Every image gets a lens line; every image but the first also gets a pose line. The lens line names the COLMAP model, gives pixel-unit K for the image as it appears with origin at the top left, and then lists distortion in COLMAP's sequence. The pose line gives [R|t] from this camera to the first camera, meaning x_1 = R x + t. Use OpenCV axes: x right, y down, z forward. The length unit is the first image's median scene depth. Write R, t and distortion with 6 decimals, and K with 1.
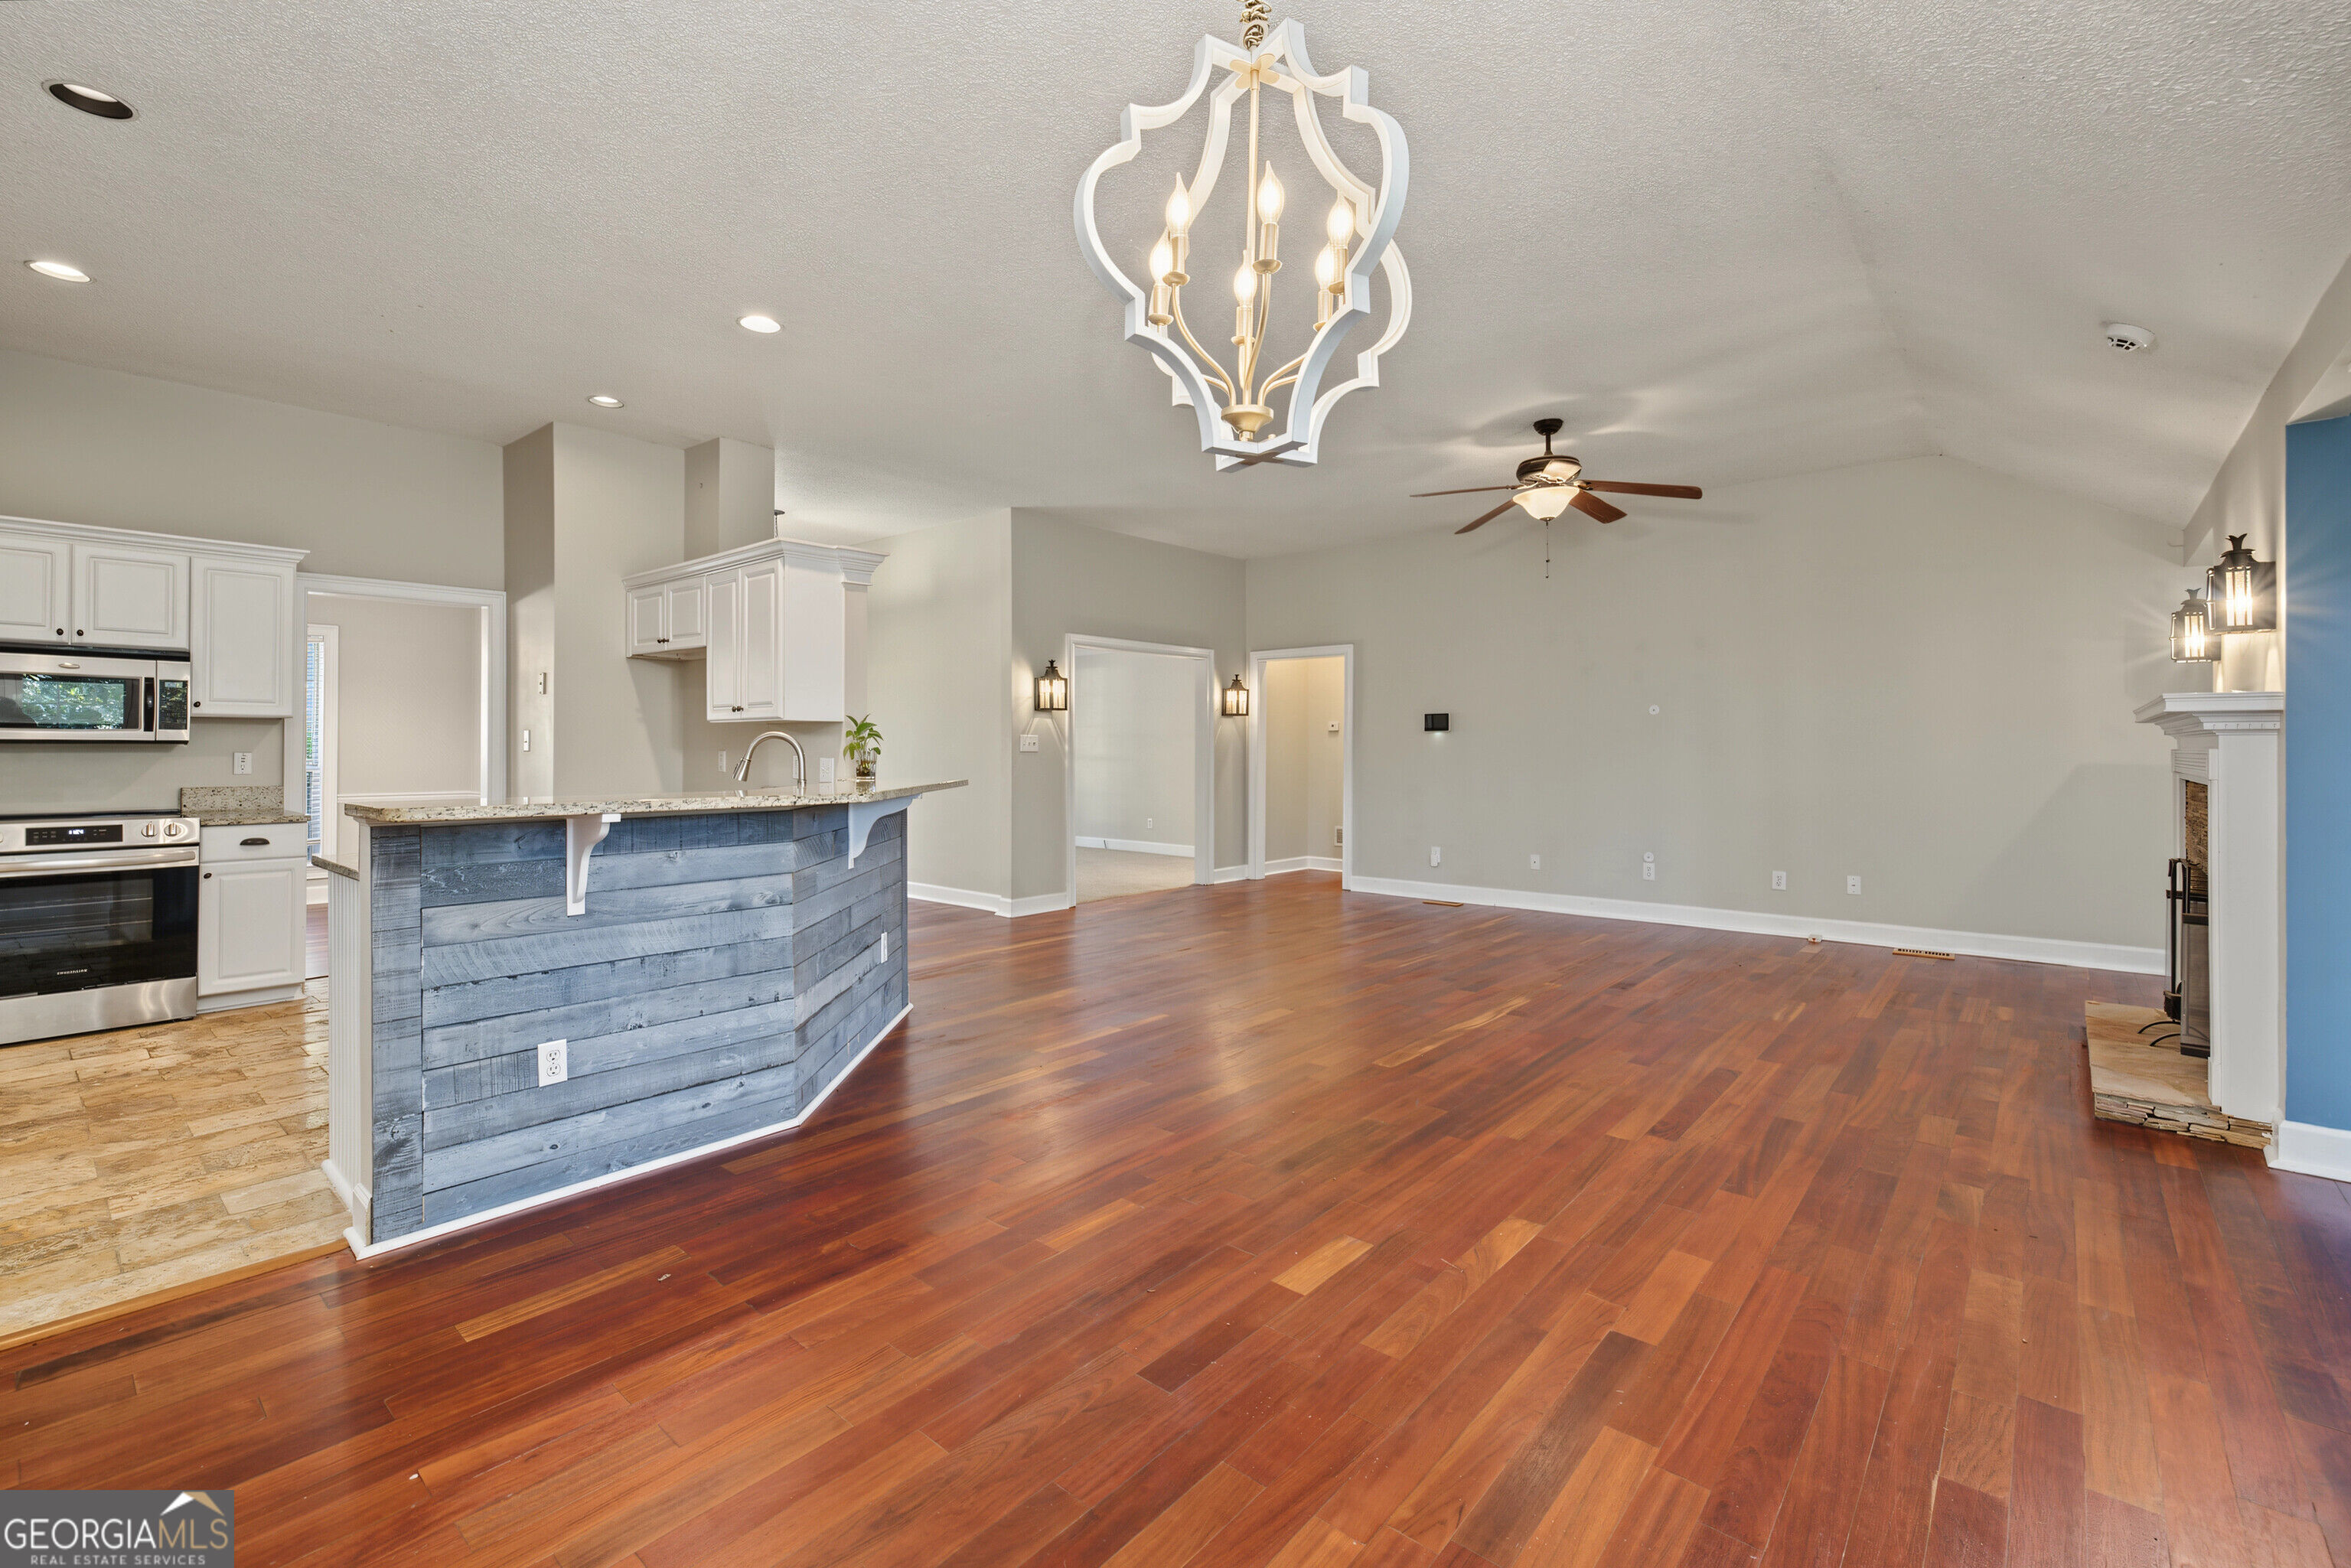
lens RADIAL K [[1019.3, 0, 1173.5], [0, 1019.3, 742.2], [0, 0, 1]] dist [0.006583, -0.001263]
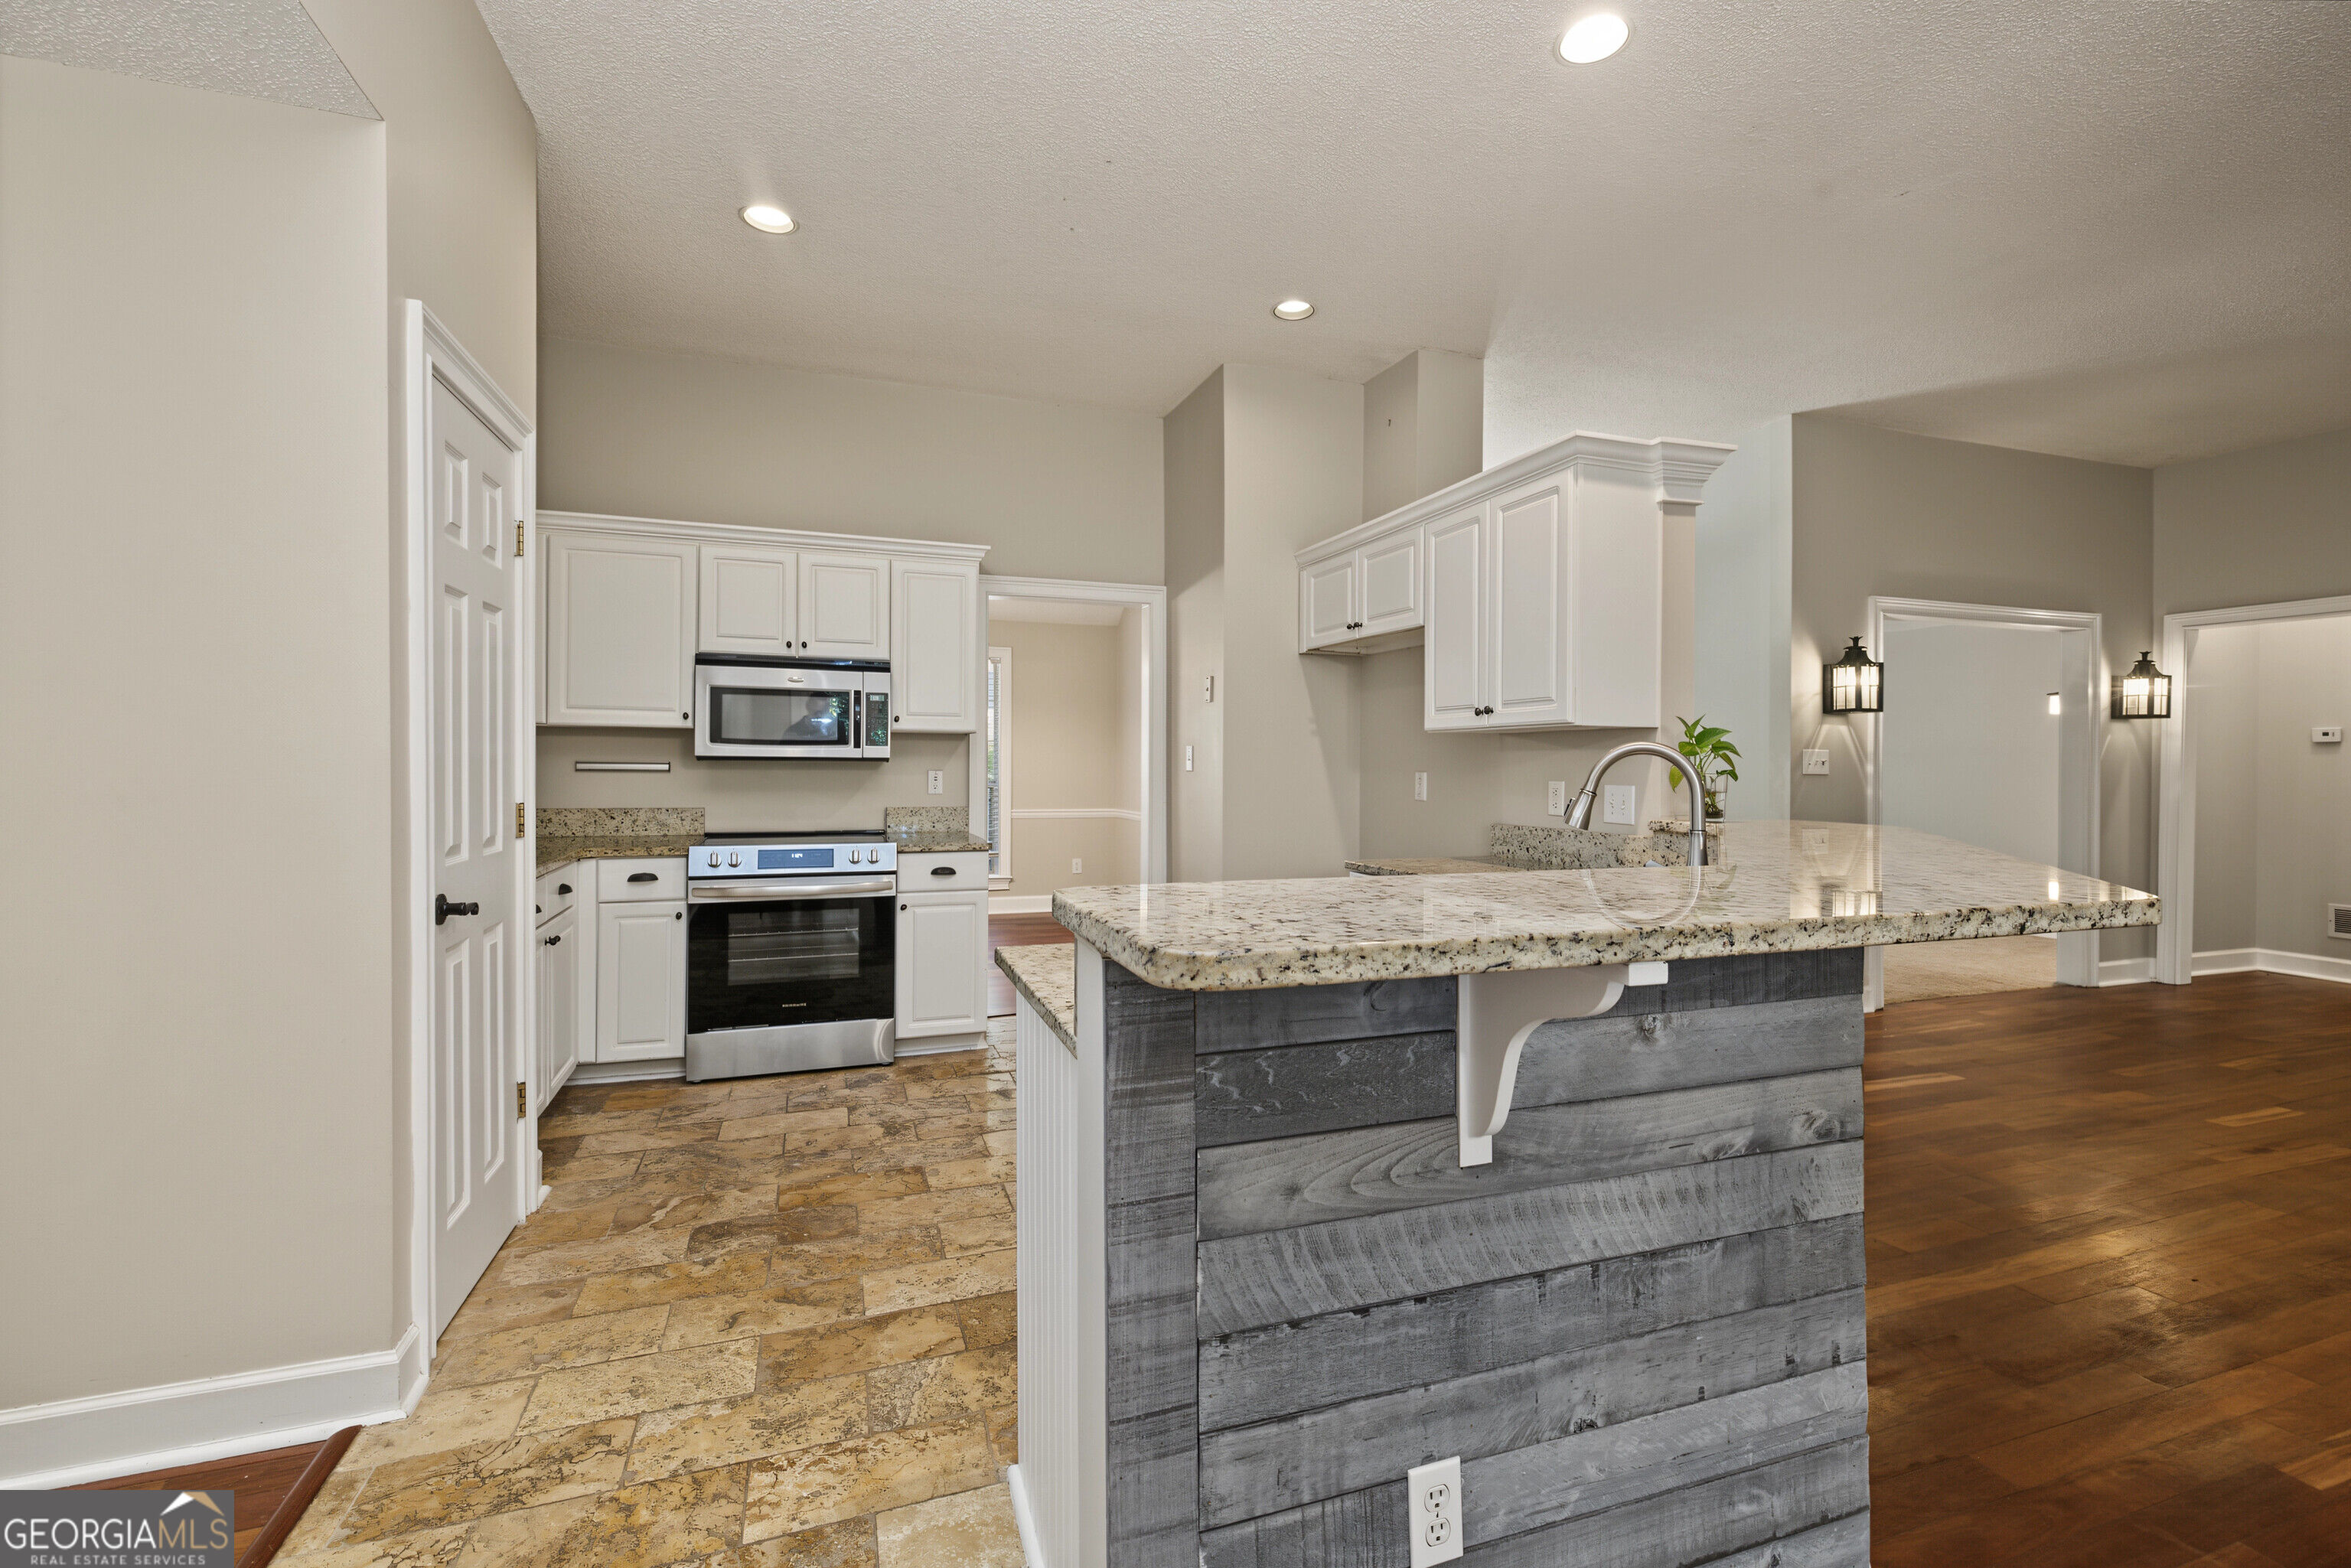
lens RADIAL K [[1019.3, 0, 1190.7], [0, 1019.3, 768.6], [0, 0, 1]] dist [0.006583, -0.001263]
pose [[0.874650, 0.005012, -0.484729, -0.278604], [-0.000913, 0.999962, 0.008693, -0.000307], [0.484754, -0.007161, 0.874621, 0.328531]]
